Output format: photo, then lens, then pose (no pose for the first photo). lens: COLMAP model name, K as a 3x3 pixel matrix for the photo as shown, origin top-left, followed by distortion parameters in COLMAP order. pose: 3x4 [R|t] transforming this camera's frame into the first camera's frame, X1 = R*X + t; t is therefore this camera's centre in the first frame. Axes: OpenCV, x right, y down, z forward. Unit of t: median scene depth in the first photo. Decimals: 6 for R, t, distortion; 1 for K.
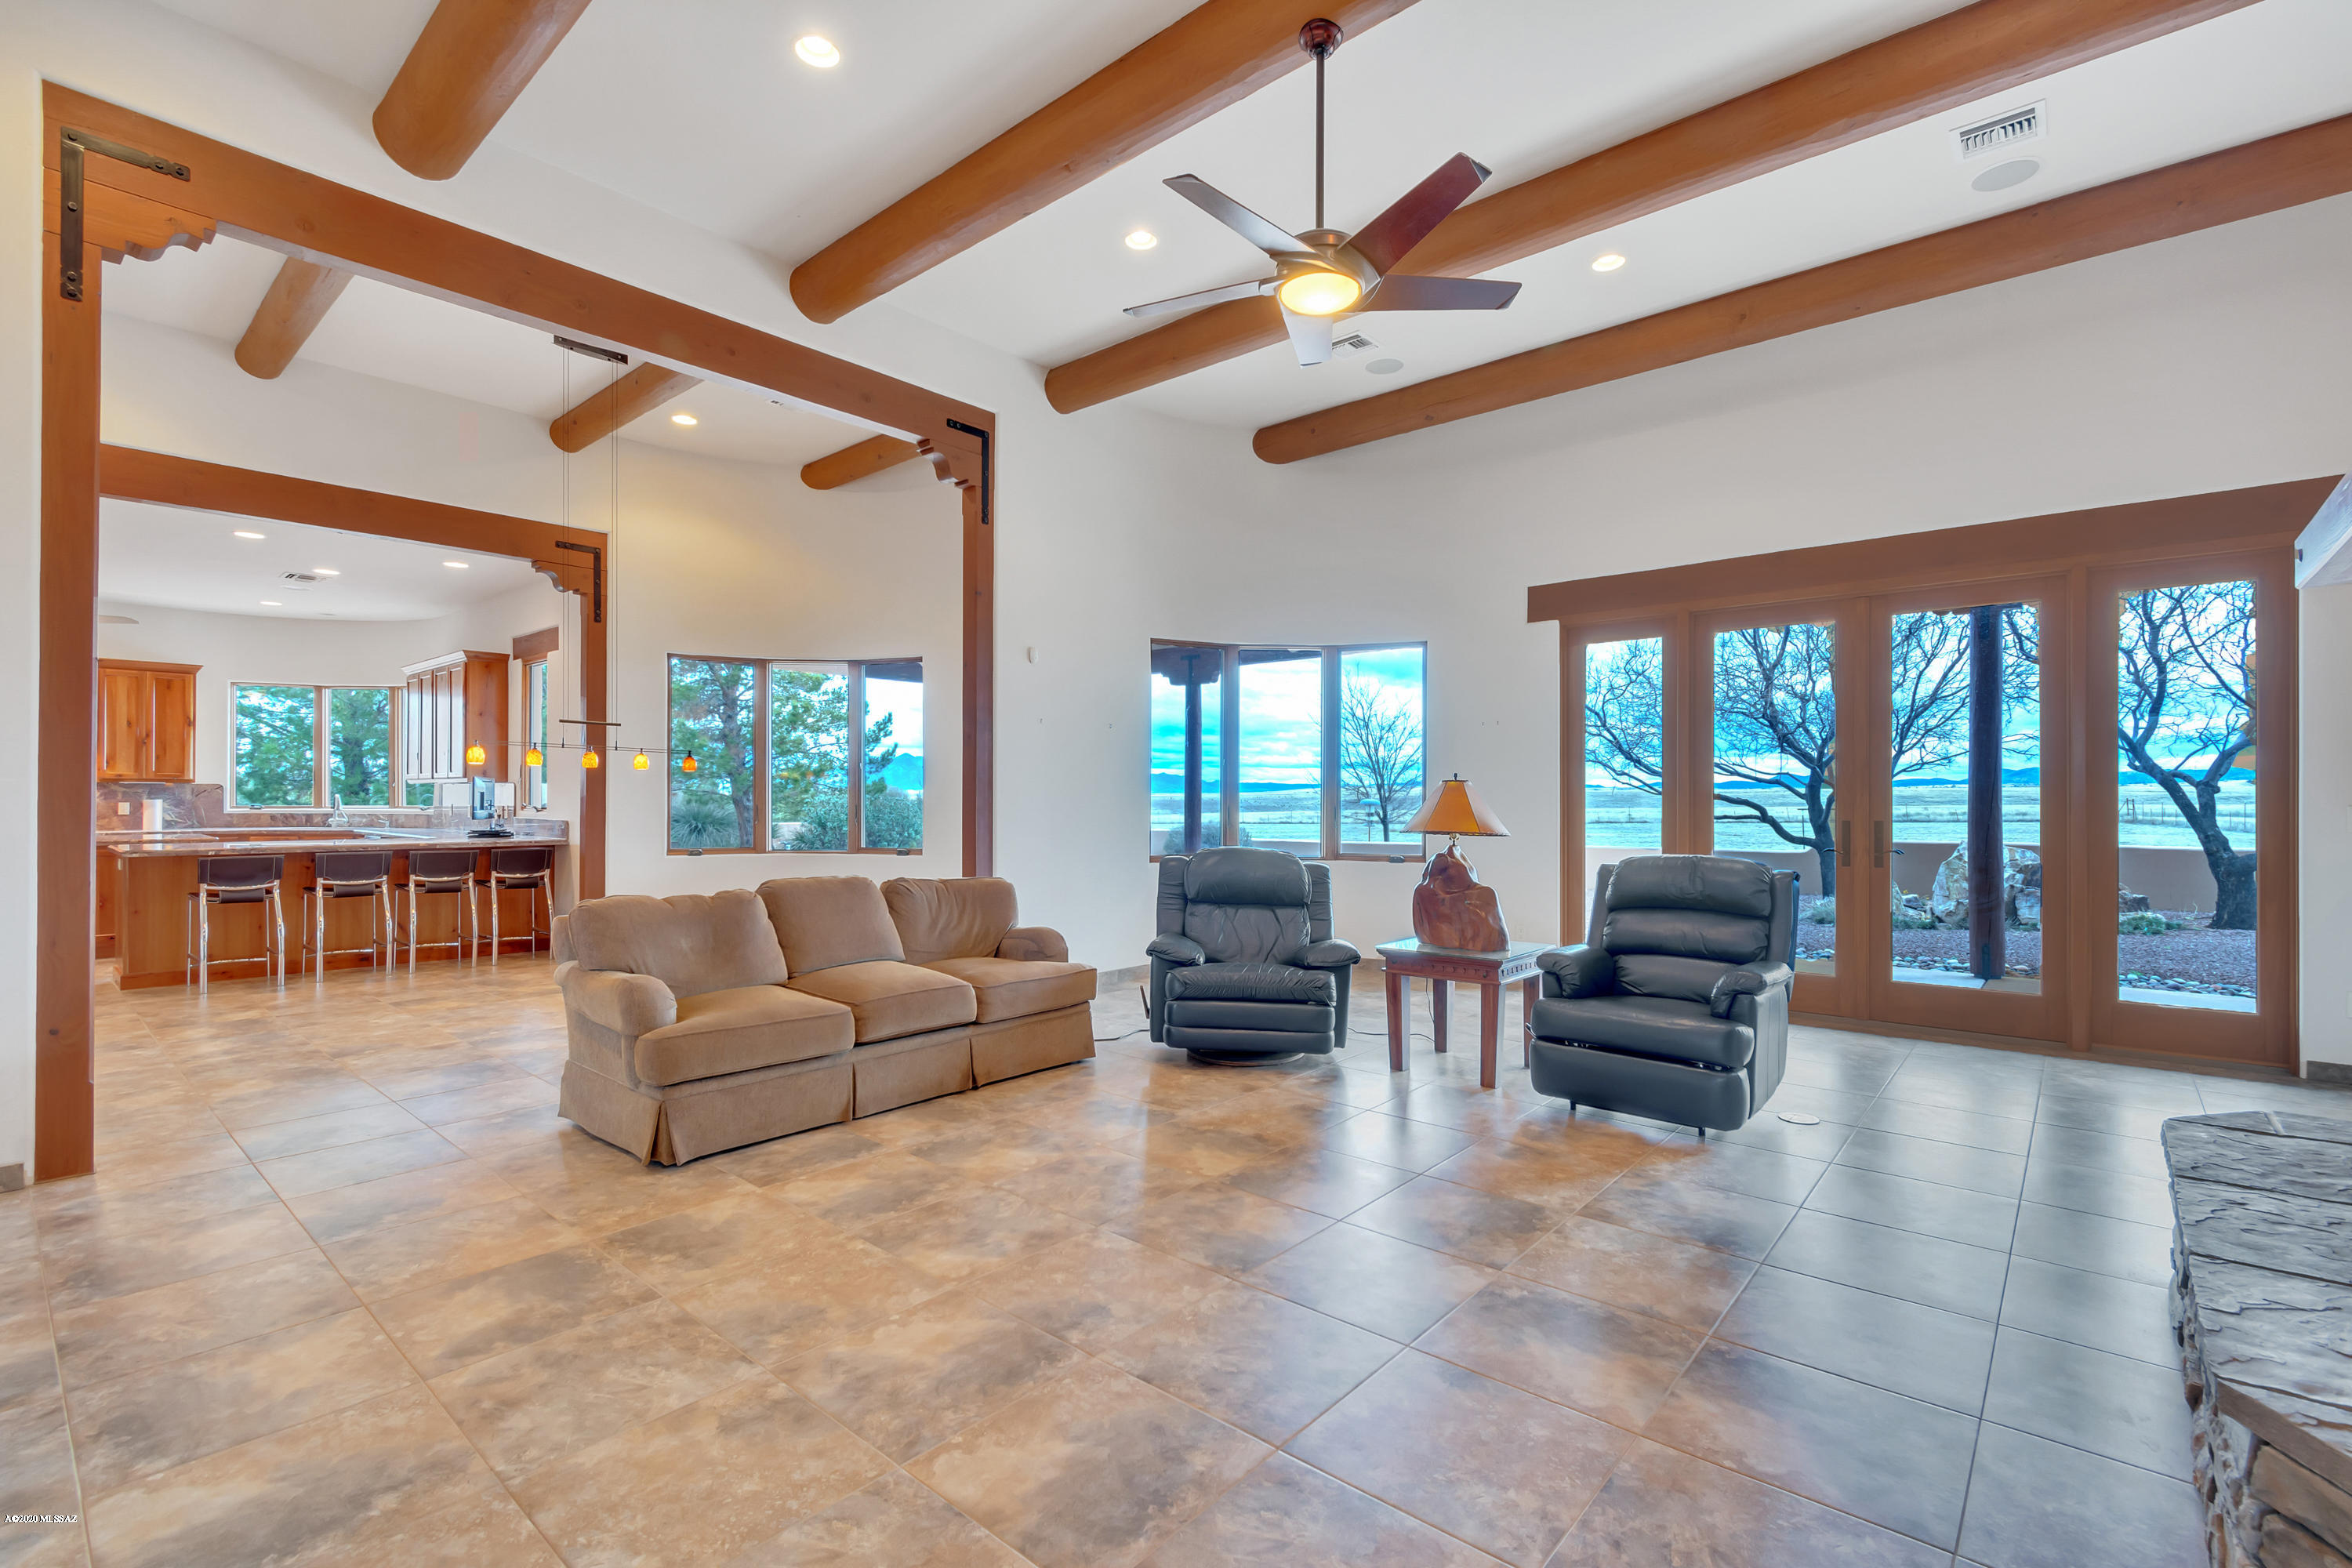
lens RADIAL K [[1048.2, 0, 1181.8], [0, 1048.2, 793.3], [0, 0, 1]] dist [0.005922, -0.002924]
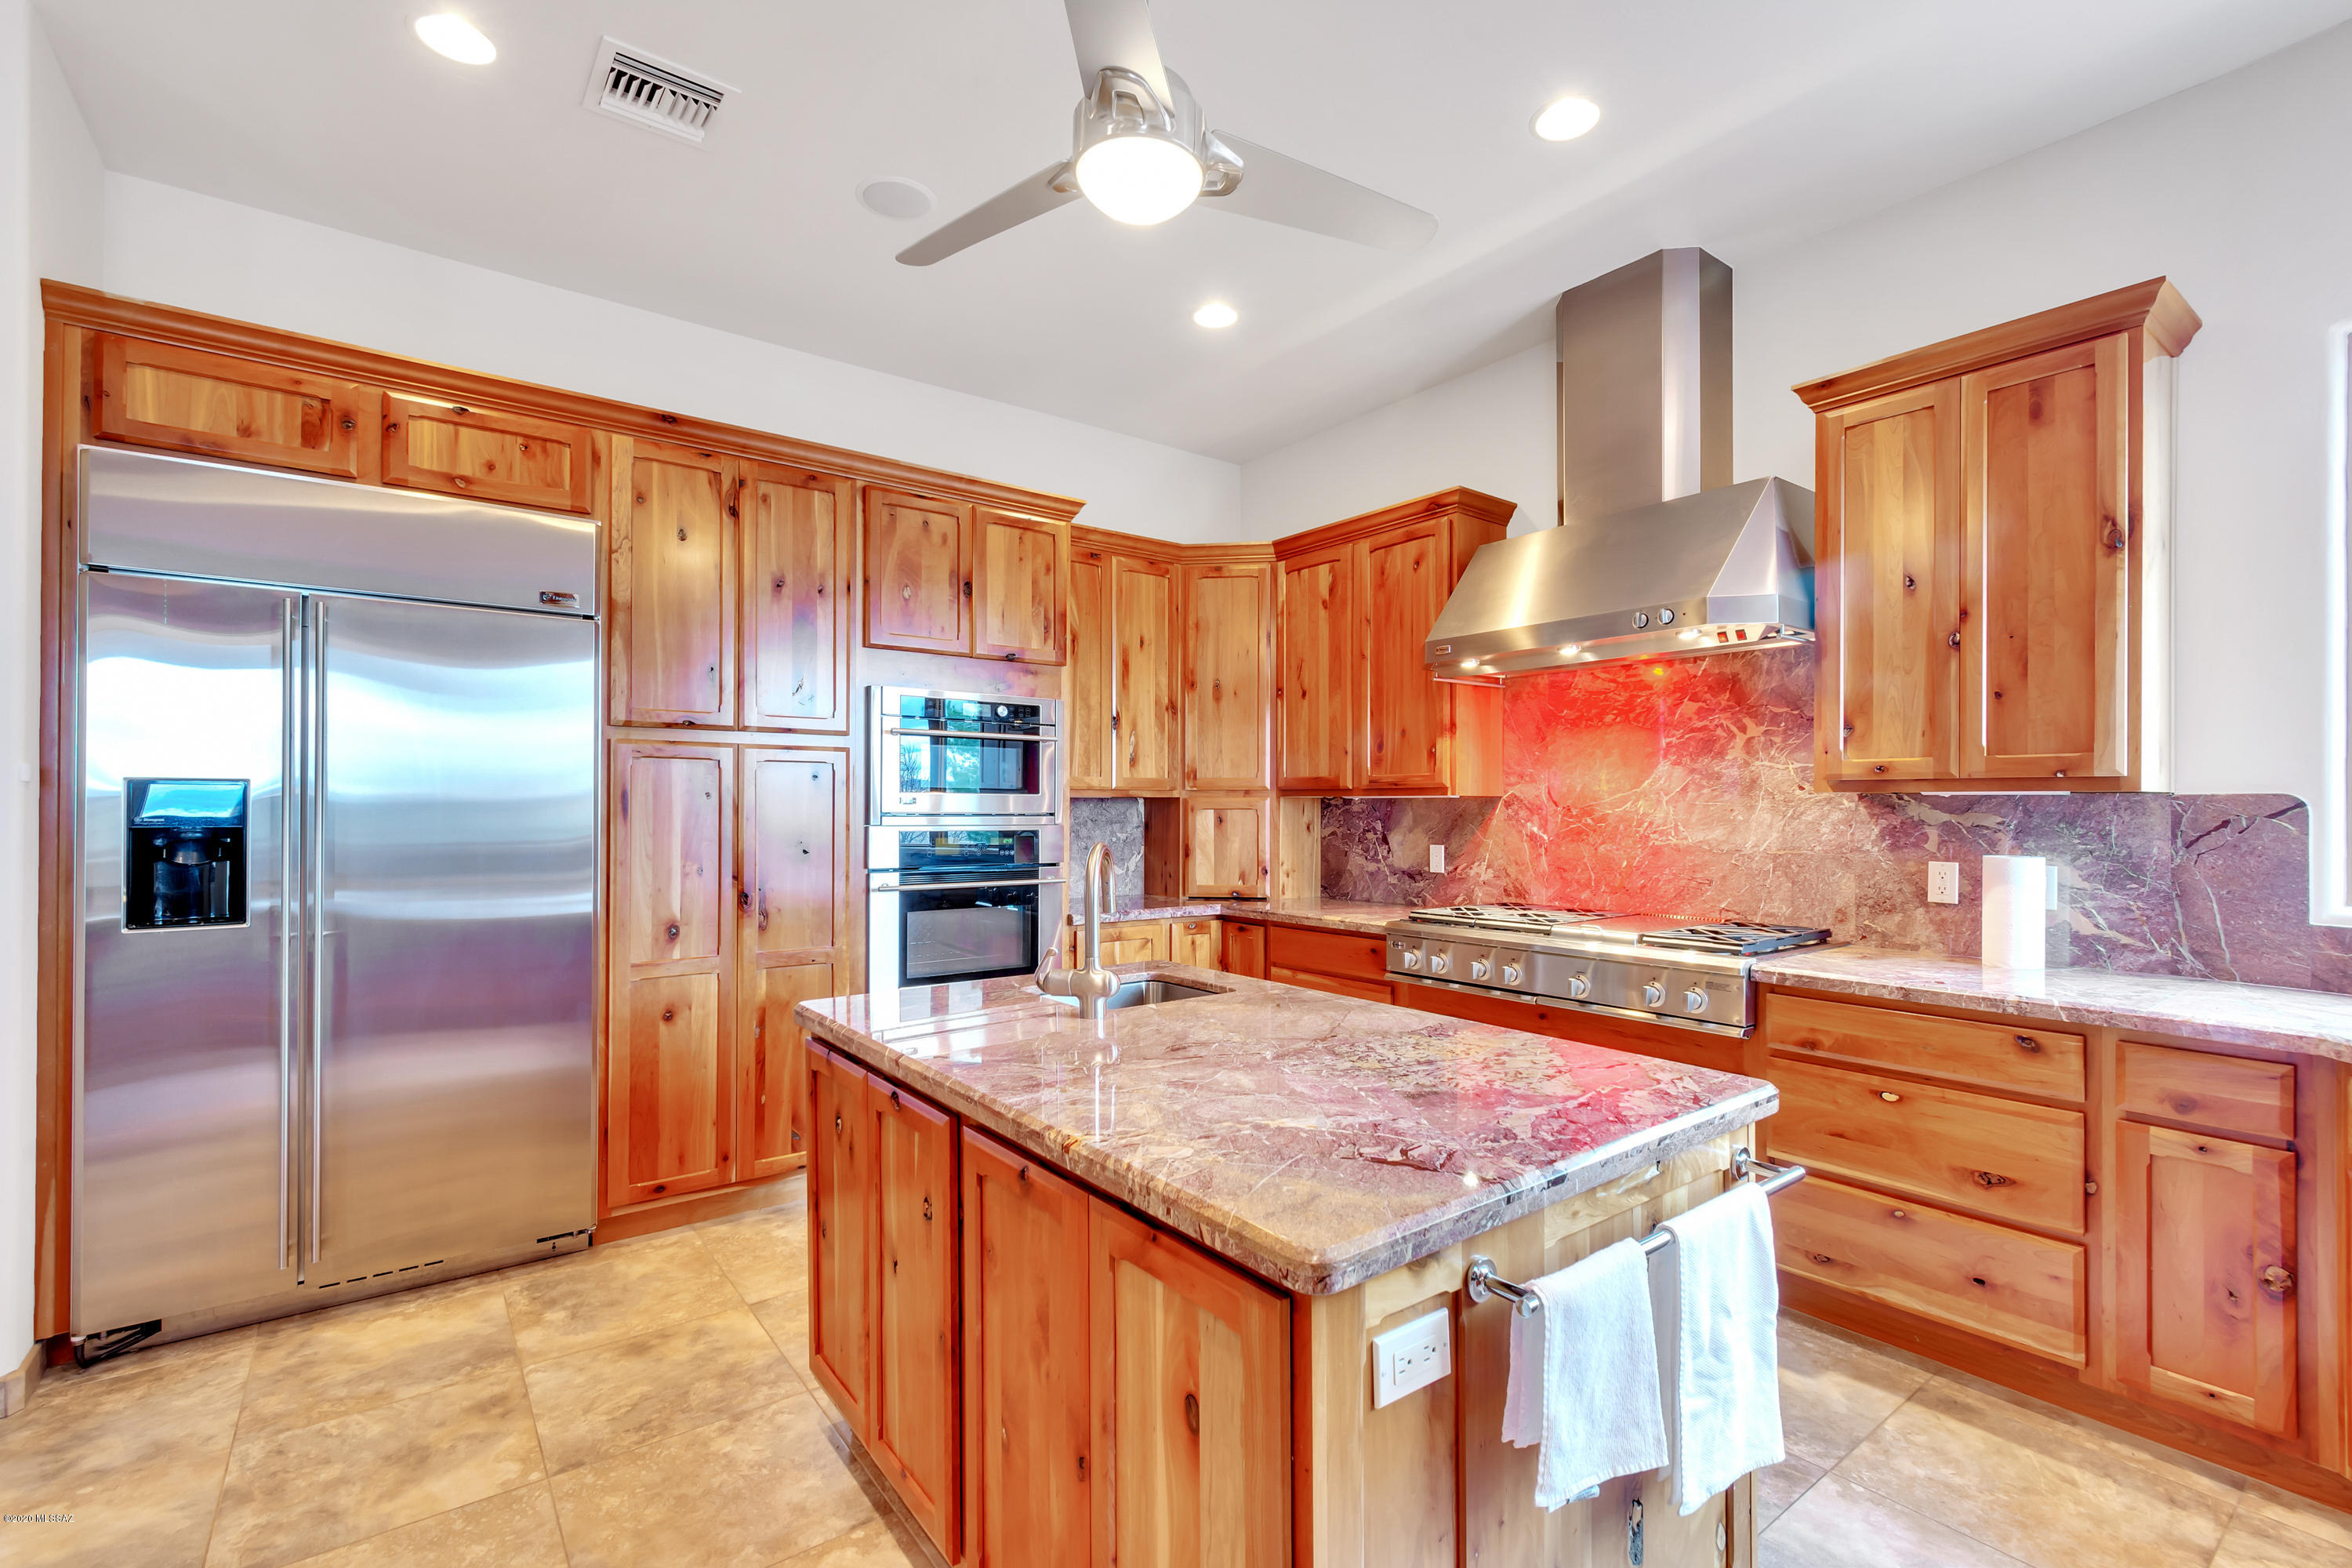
lens RADIAL K [[1048.2, 0, 1205.6], [0, 1048.2, 809.3], [0, 0, 1]] dist [0.005922, -0.002924]
pose [[-0.201120, 0.000365, -0.979567, -1.643183], [0.000932, 1.000000, 0.000181, -0.015045], [0.979566, -0.000877, -0.201120, 2.079563]]
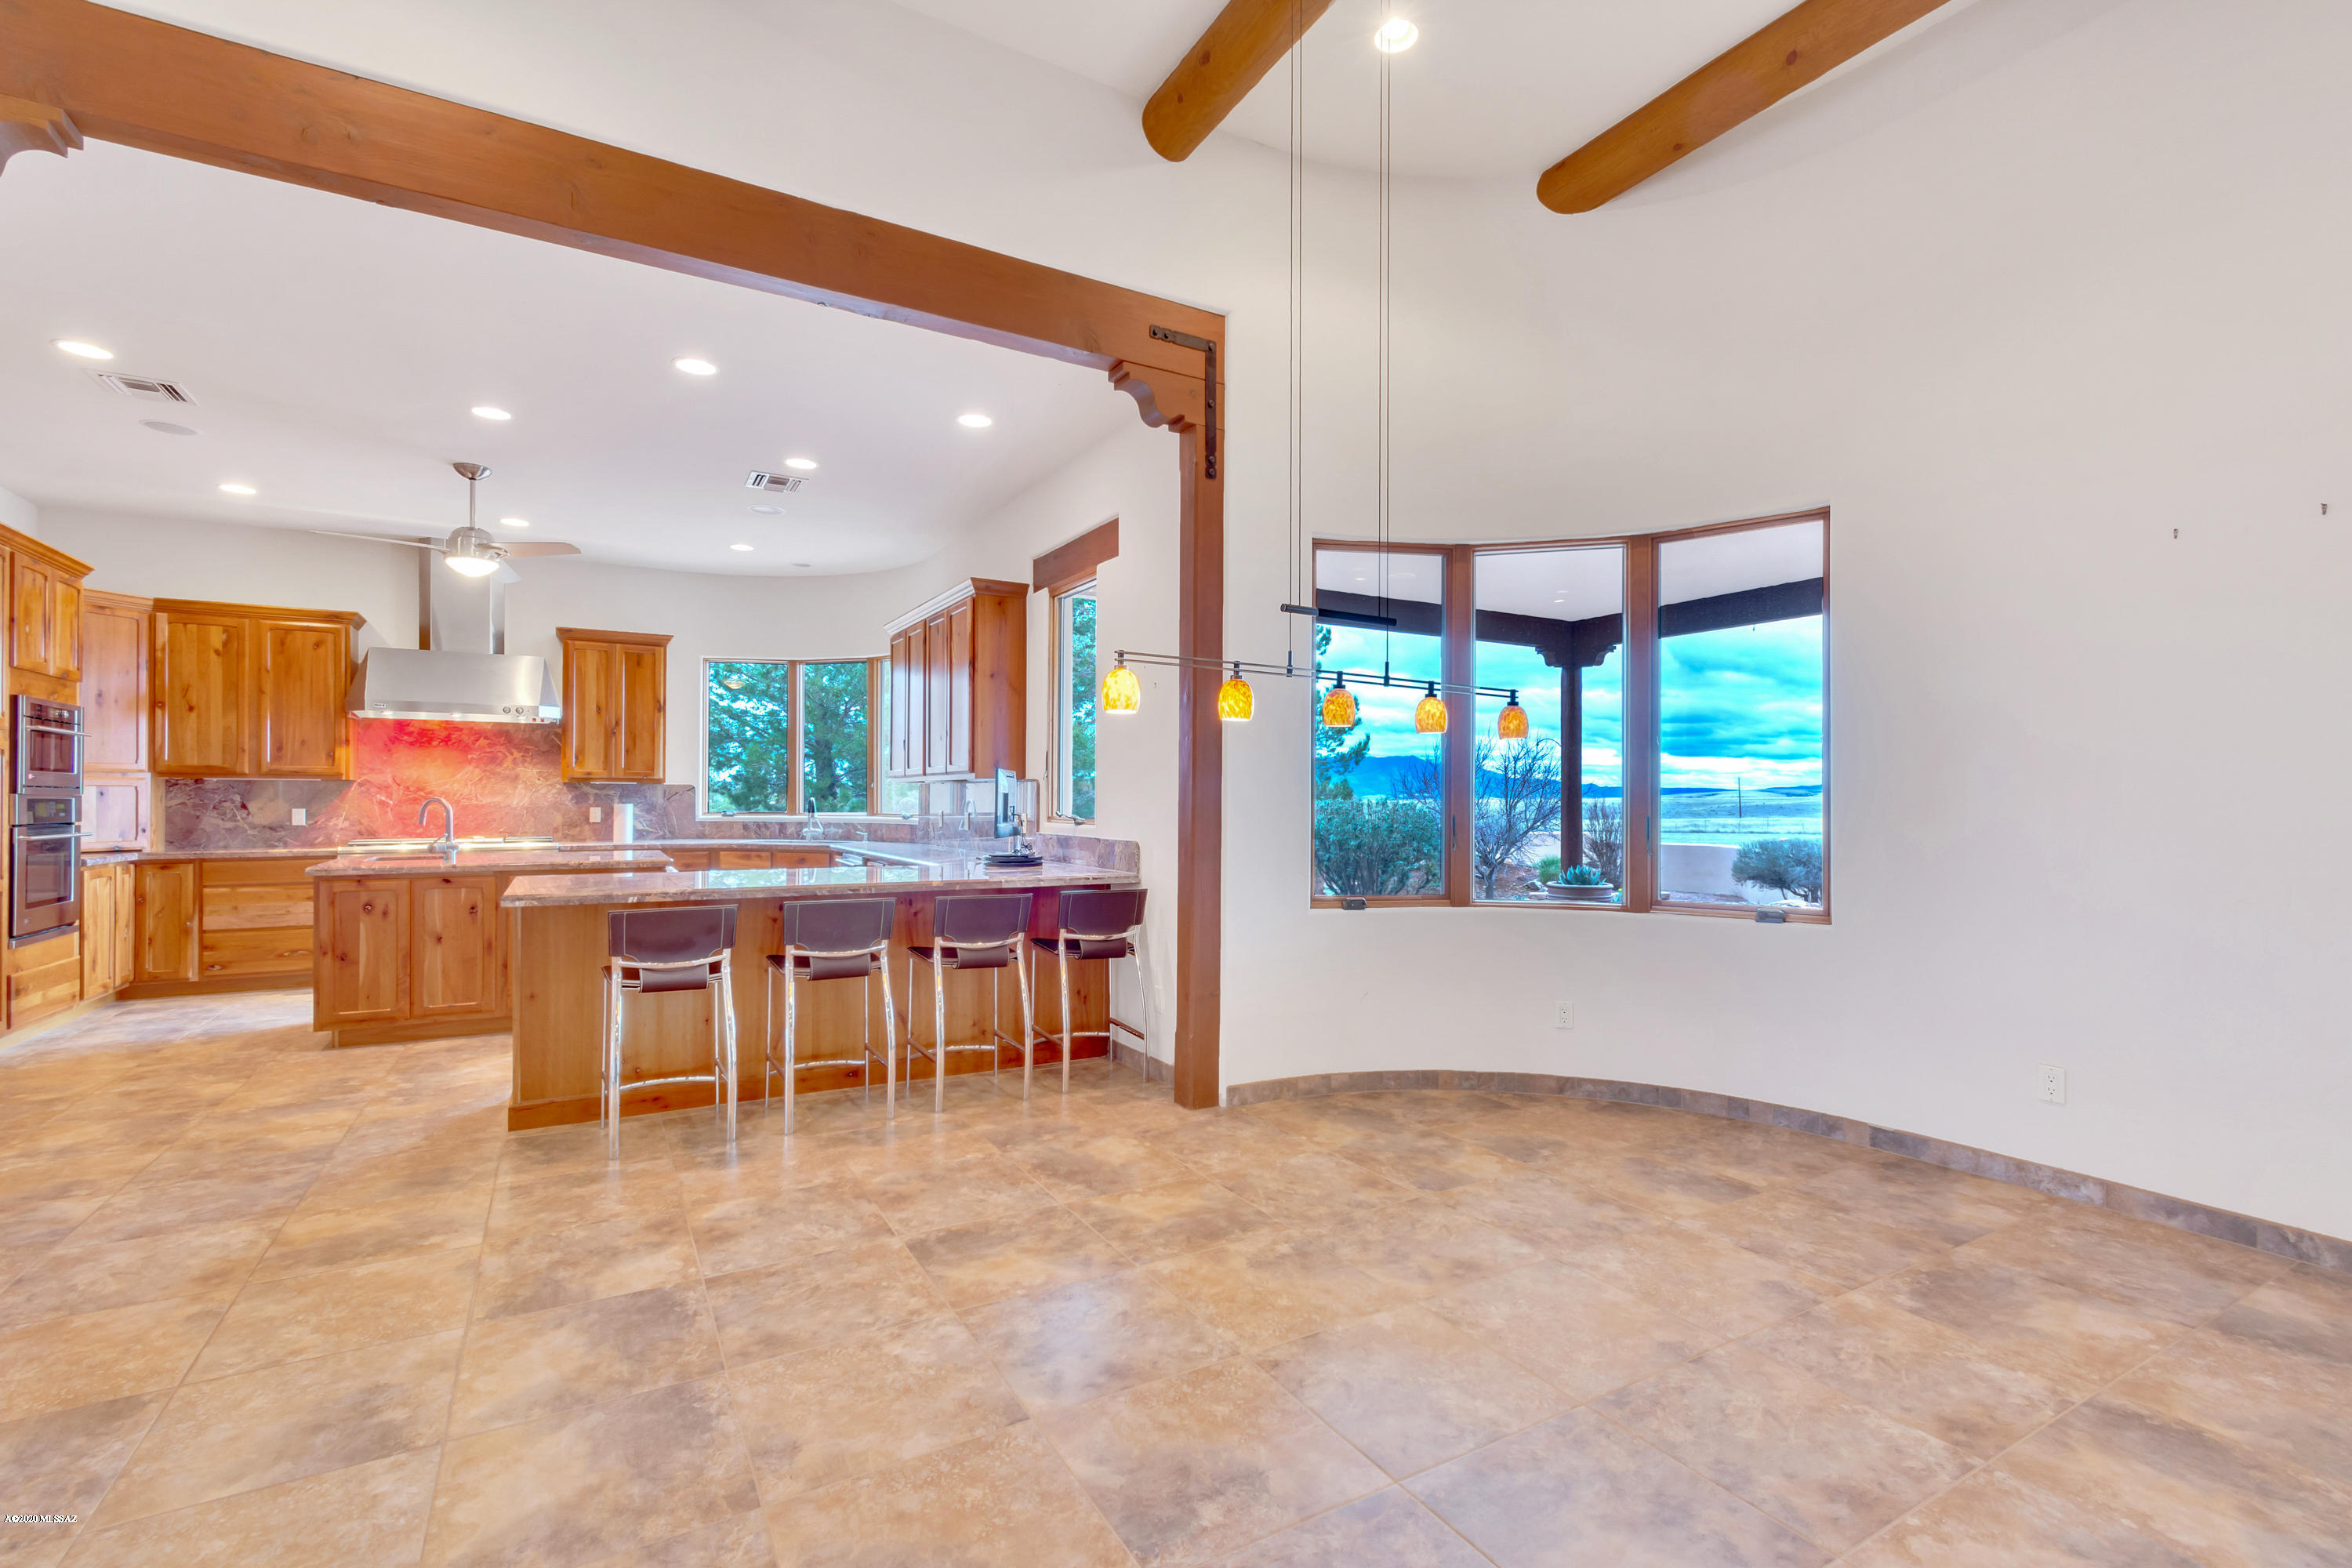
lens RADIAL K [[1048.2, 0, 1174.7], [0, 1048.2, 792.4], [0, 0, 1]] dist [0.005922, -0.002924]
pose [[0.942393, -0.002068, -0.334502, -0.757908], [0.000284, 0.999985, -0.005382, 0.003907], [0.334508, 0.004977, 0.942380, 0.933584]]
